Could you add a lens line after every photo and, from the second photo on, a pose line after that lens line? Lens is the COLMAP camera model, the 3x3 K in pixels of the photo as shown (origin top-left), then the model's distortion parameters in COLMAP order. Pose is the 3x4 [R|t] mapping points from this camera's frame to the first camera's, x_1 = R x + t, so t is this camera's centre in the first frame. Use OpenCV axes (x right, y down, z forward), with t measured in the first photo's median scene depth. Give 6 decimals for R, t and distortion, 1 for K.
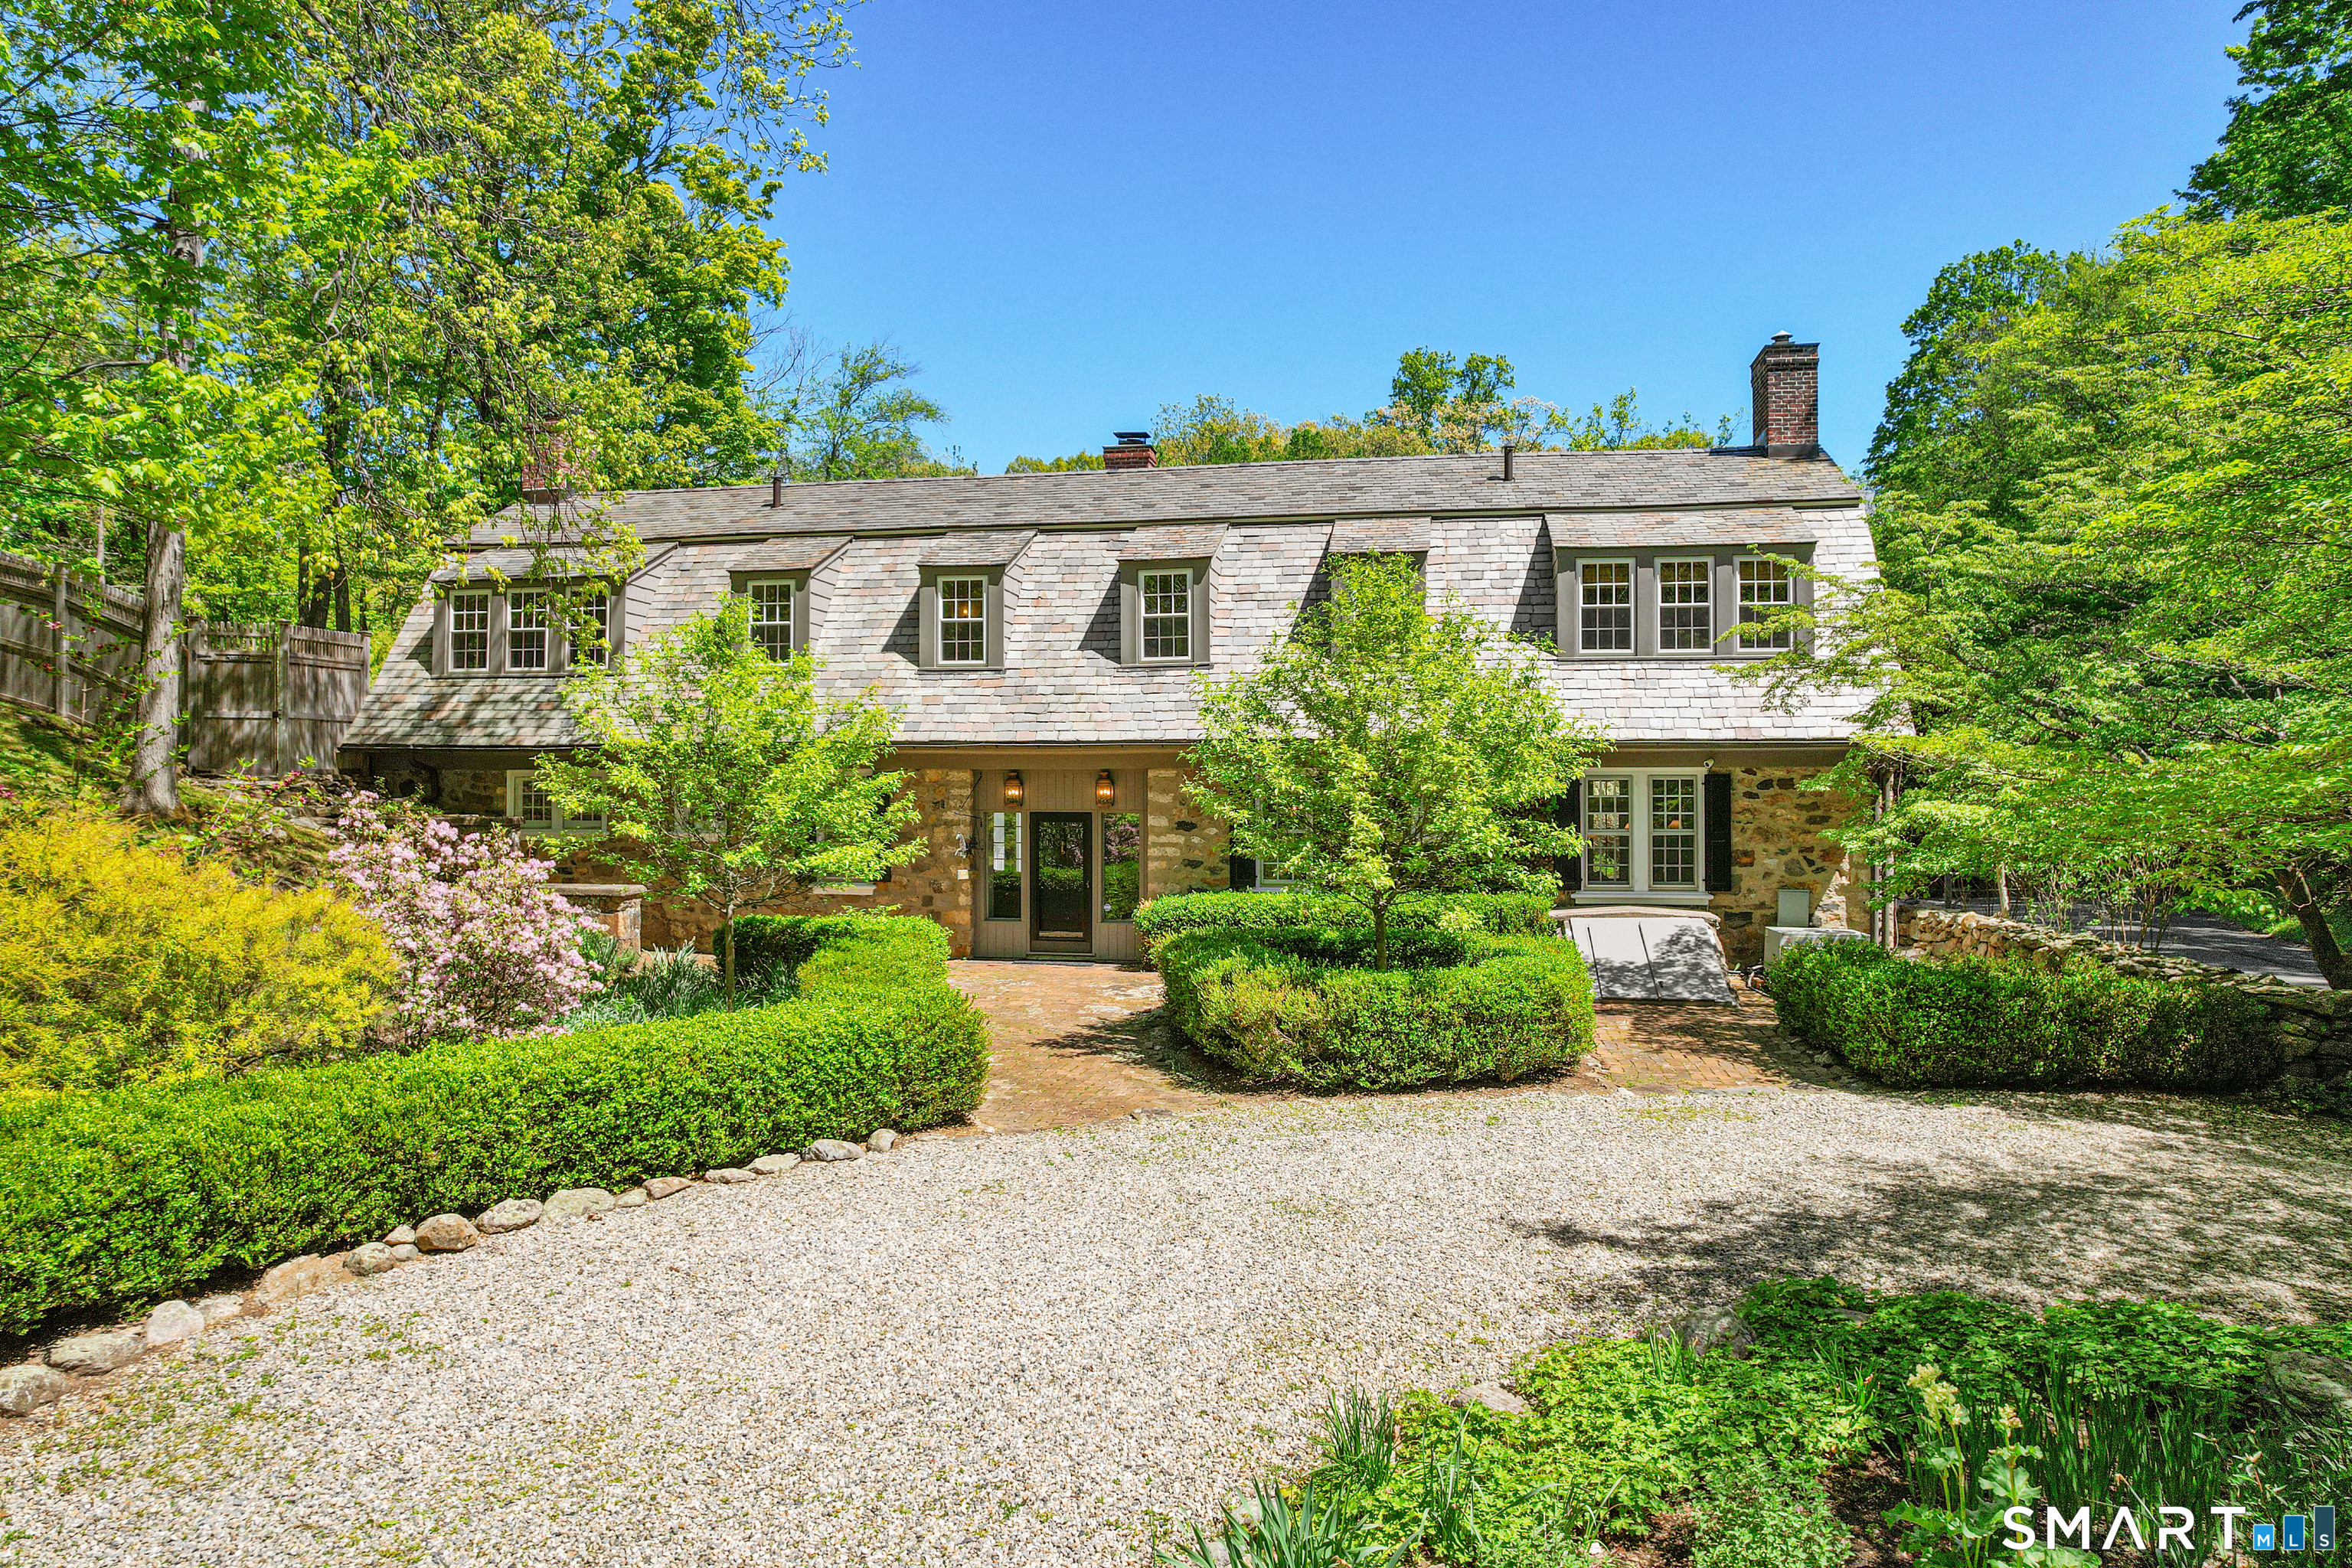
lens RADIAL K [[1501.6, 0, 1203.9], [0, 1501.6, 782.8], [0, 0, 1]] dist [-0.106712, 0.114073]
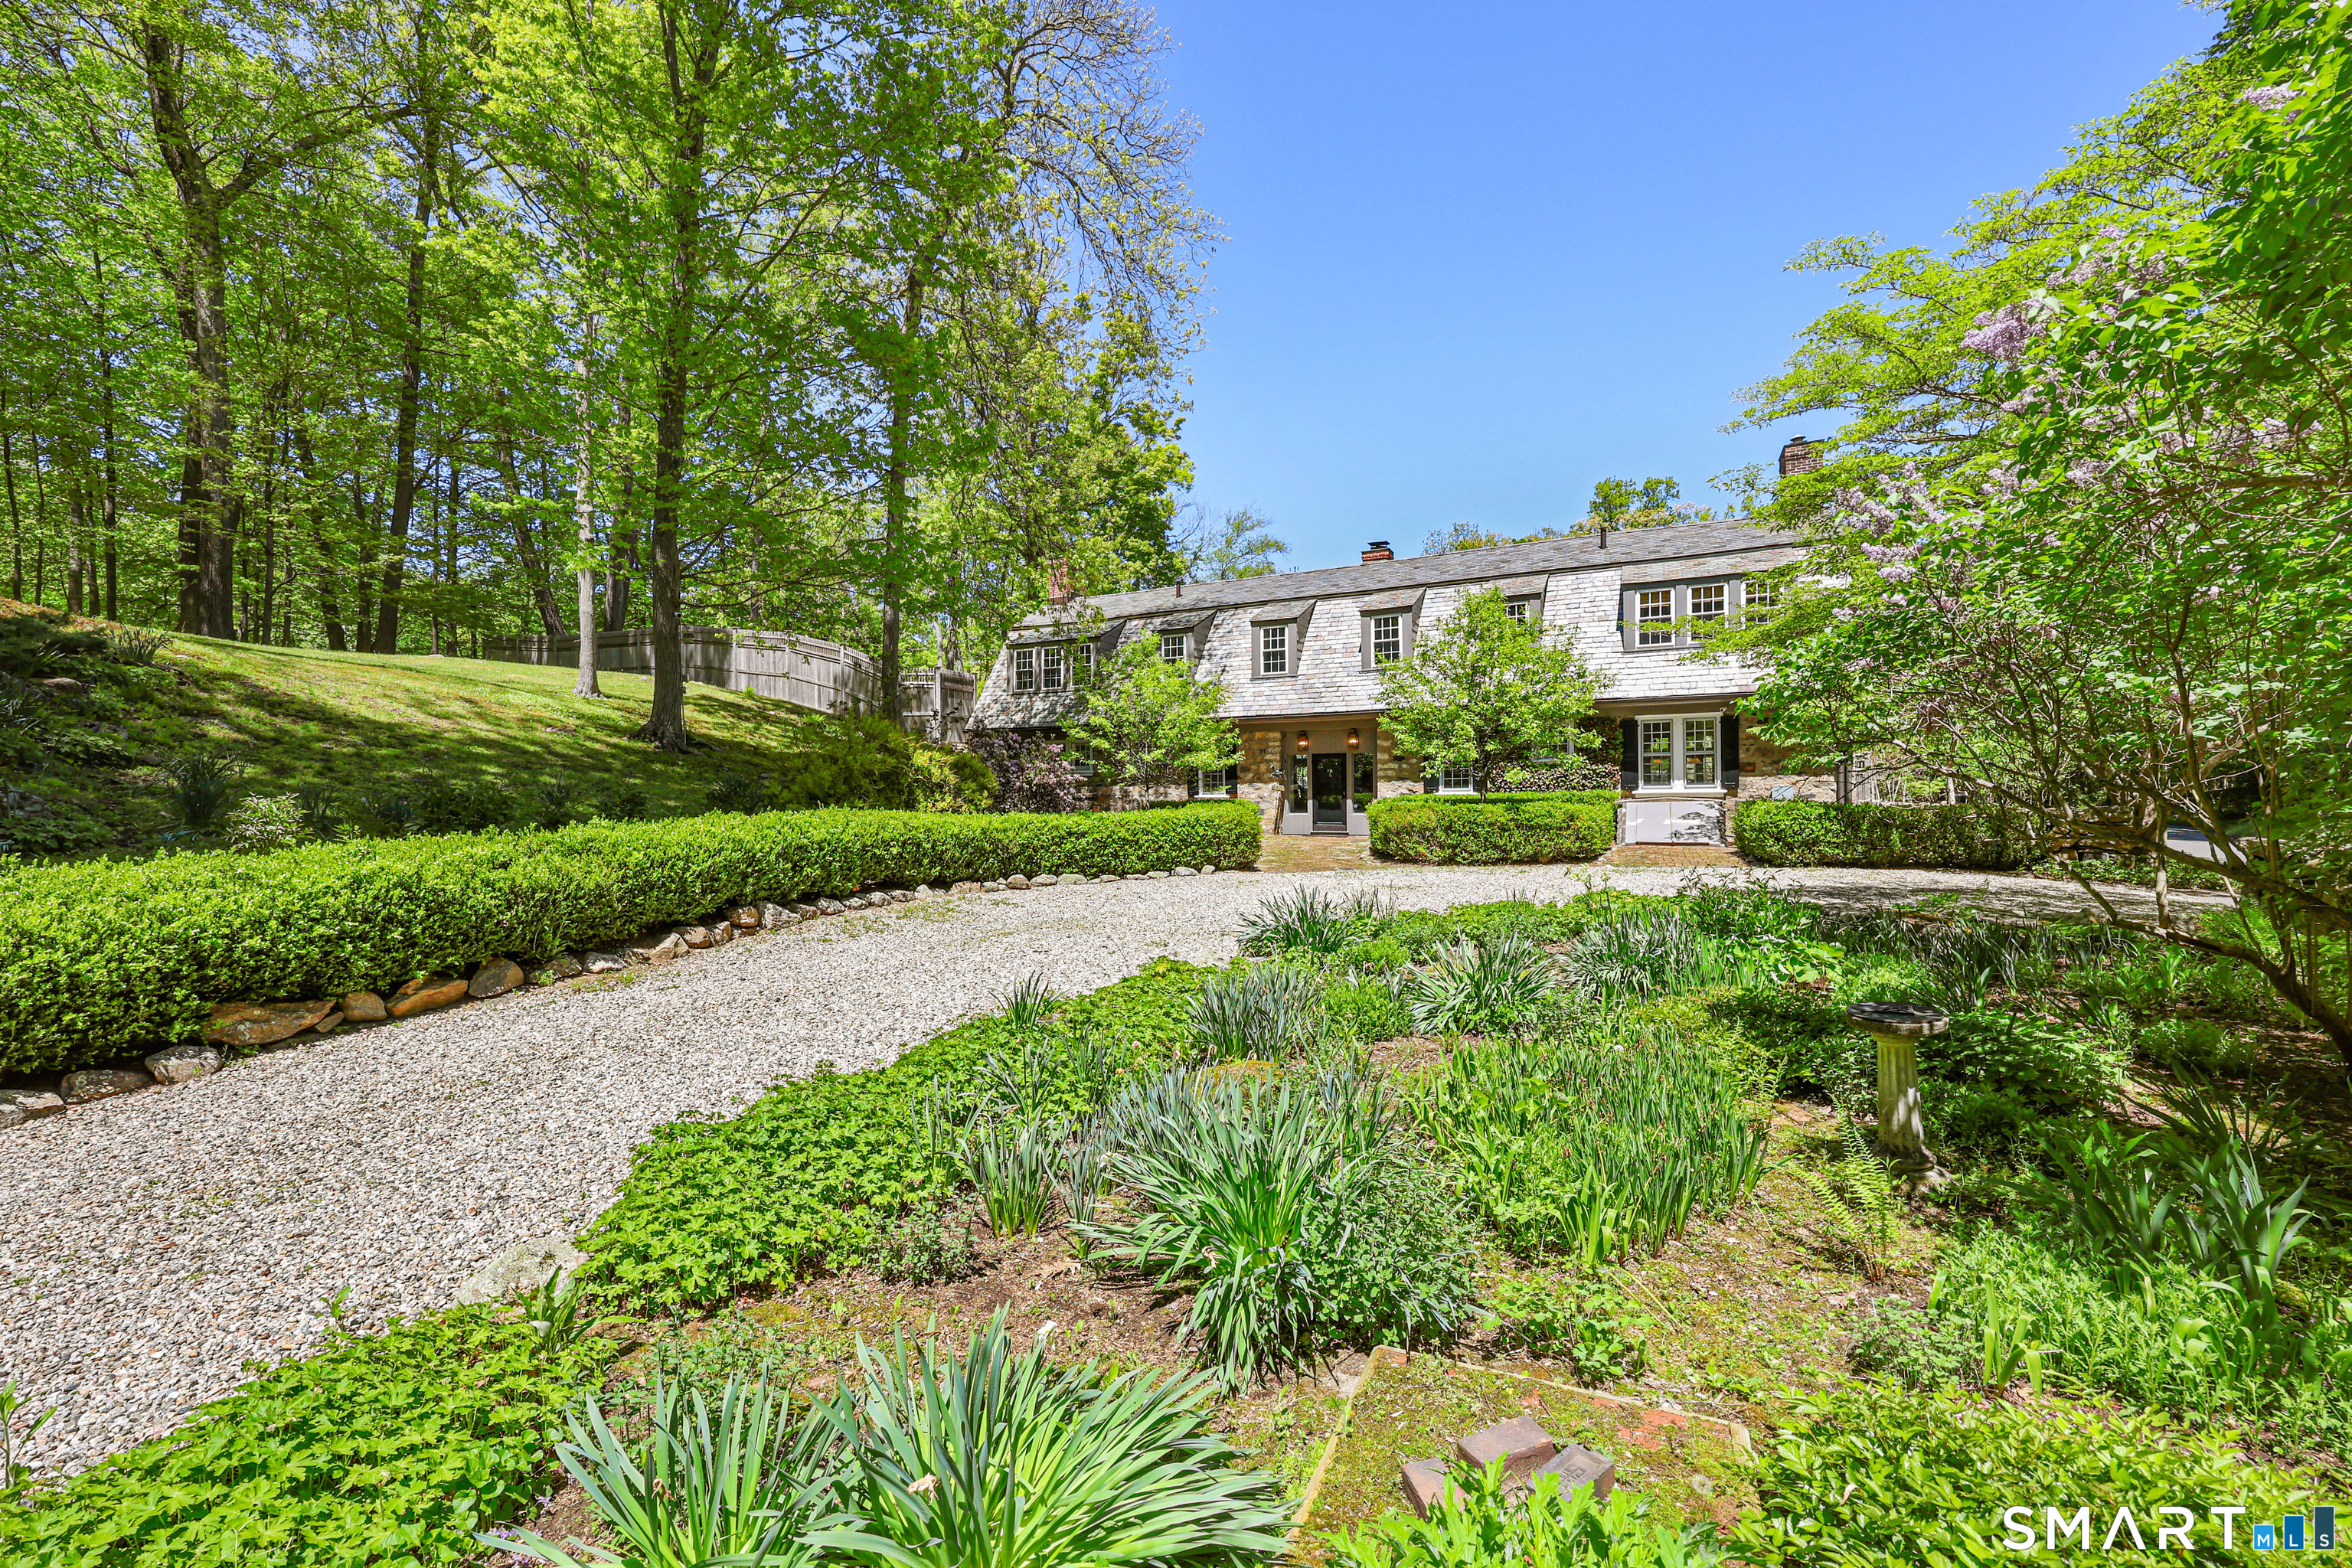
lens RADIAL K [[953.2, 0, 1179.5], [0, 953.2, 779.9], [0, 0, 1]] dist [-0.000110, -0.000059]
pose [[0.955890, -0.009467, -0.293574, 0.069903], [0.007672, 0.999944, -0.007265, 0.059880], [0.293626, 0.004692, 0.955909, -0.149612]]
